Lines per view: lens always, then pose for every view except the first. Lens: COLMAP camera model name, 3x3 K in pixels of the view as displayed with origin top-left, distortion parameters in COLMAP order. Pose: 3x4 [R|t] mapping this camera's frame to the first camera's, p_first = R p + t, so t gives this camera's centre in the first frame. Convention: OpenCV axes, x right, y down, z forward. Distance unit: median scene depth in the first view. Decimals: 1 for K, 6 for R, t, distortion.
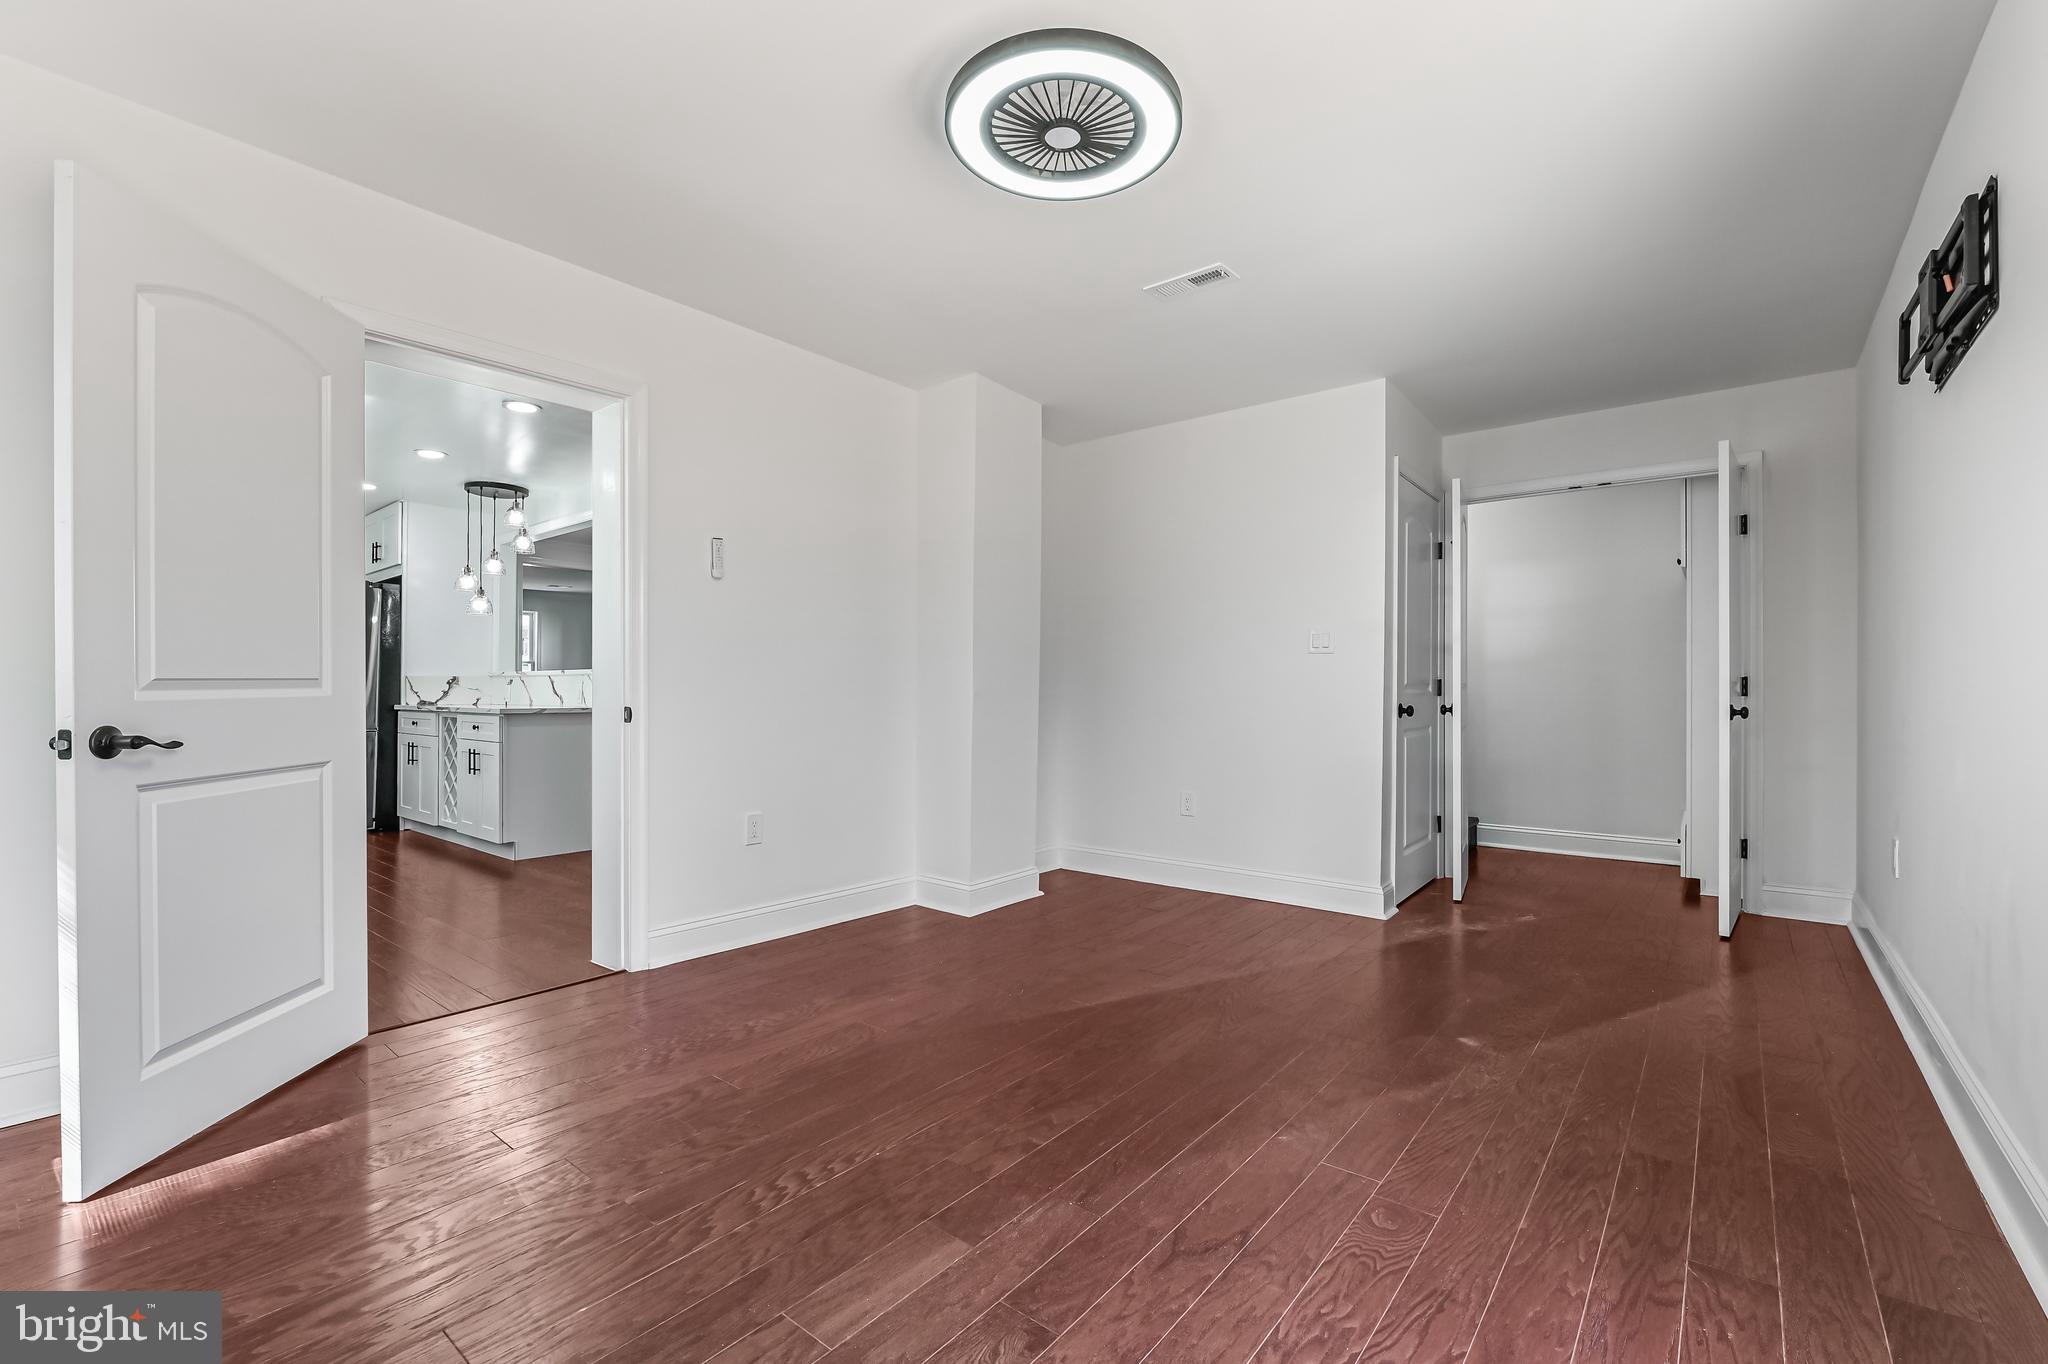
lens RADIAL K [[886.3, 0, 995.0], [0, 886.3, 693.8], [0, 0, 1]] dist [0.000965, -0.000001]
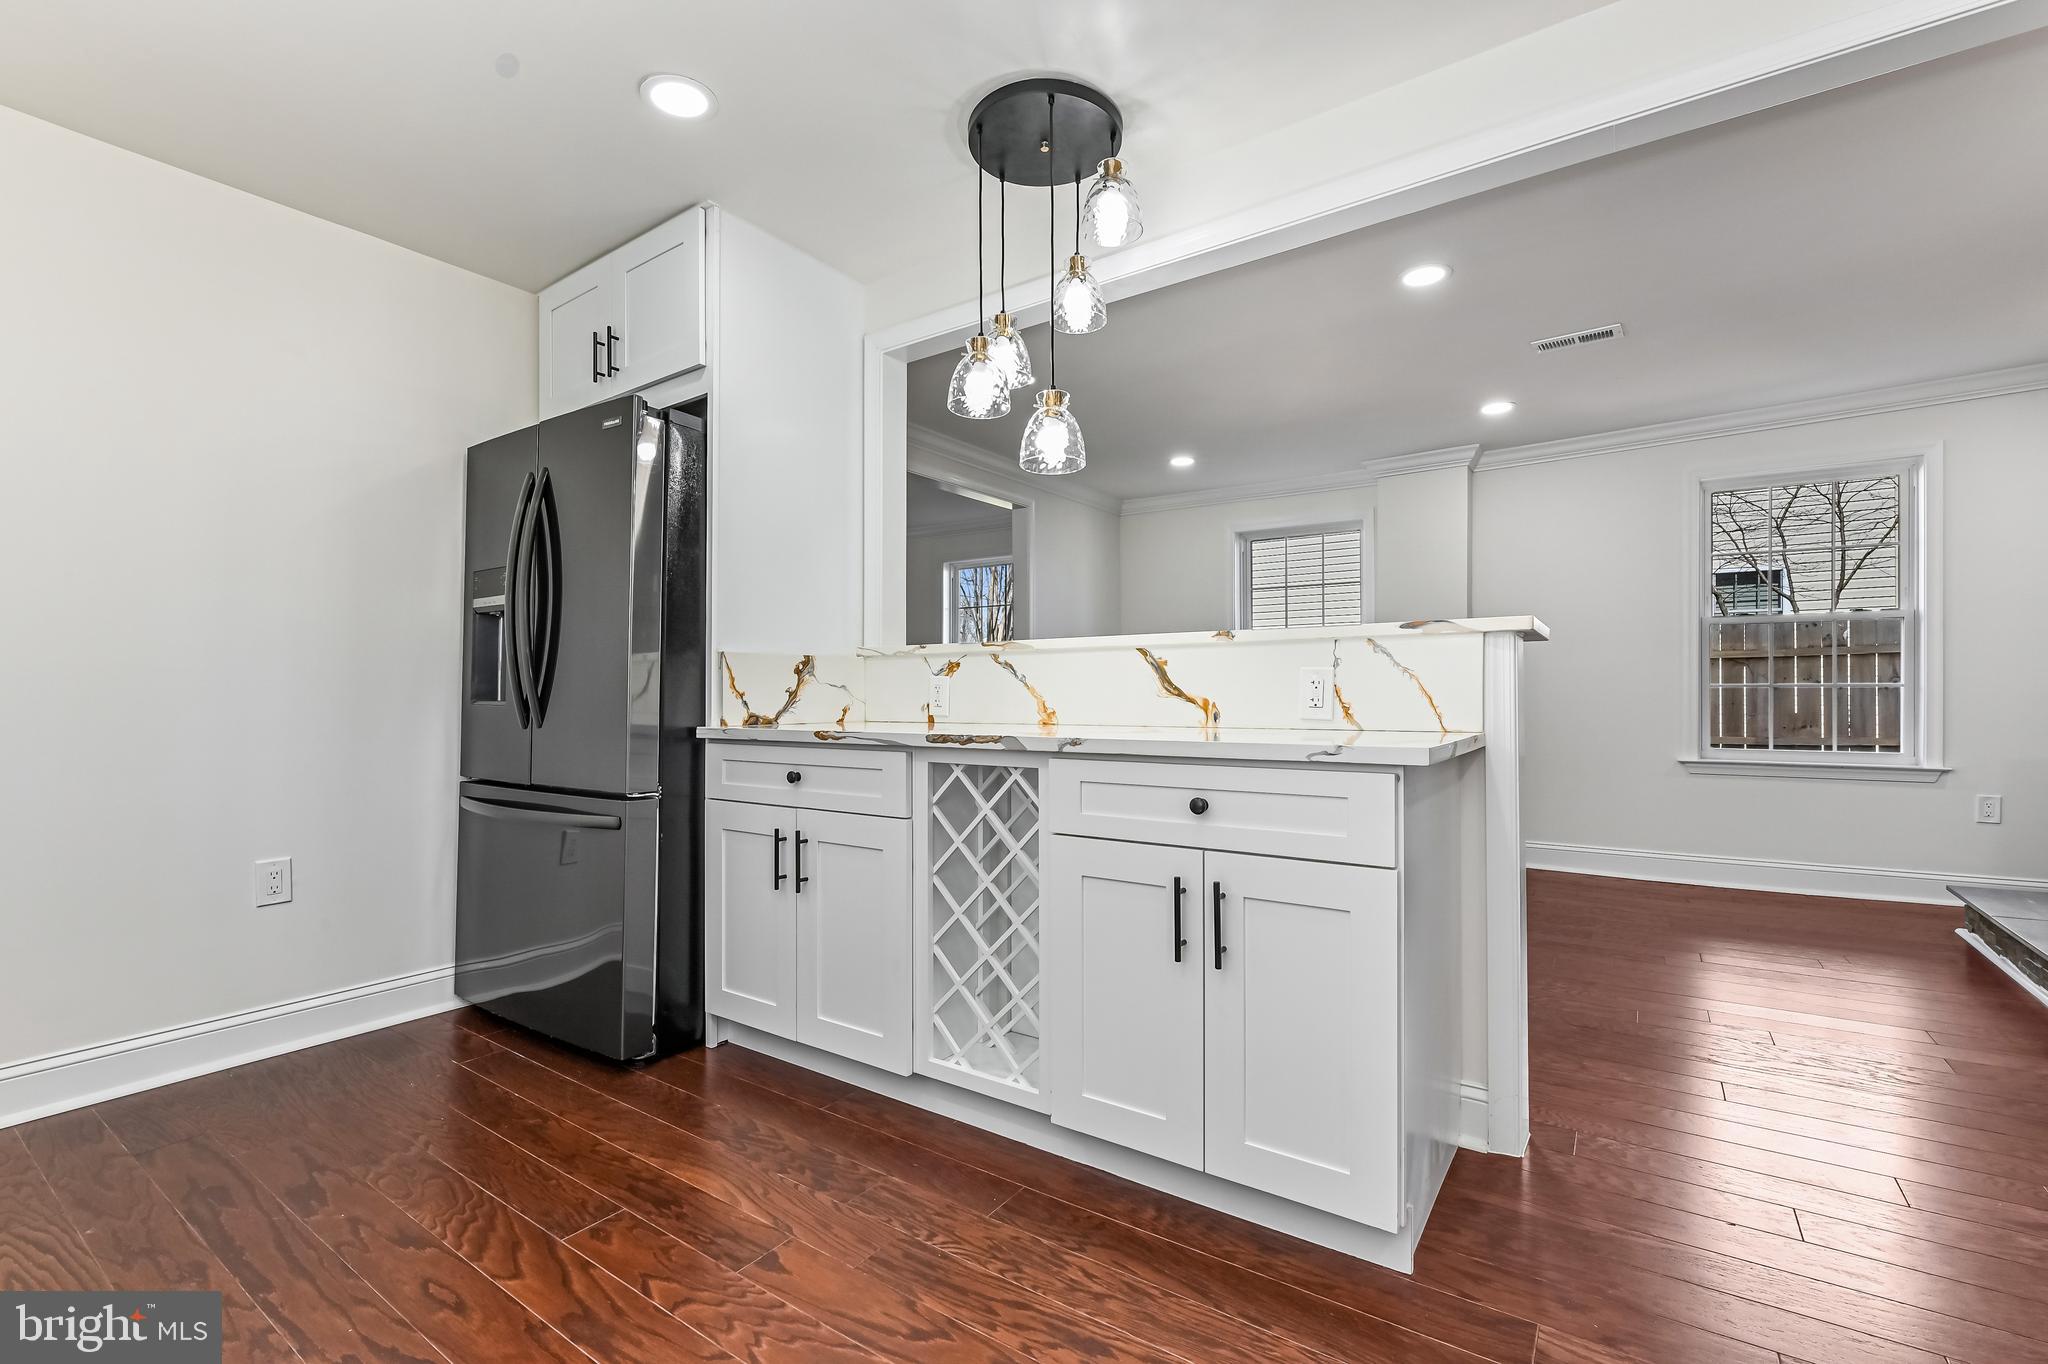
lens RADIAL K [[886.3, 0, 995.0], [0, 886.3, 693.8], [0, 0, 1]] dist [0.000965, -0.000001]
pose [[0.995897, -0.005604, 0.090319, -0.578196], [0.005958, 0.999976, -0.003656, 0.000452], [-0.090296, 0.004179, 0.995906, 0.598671]]
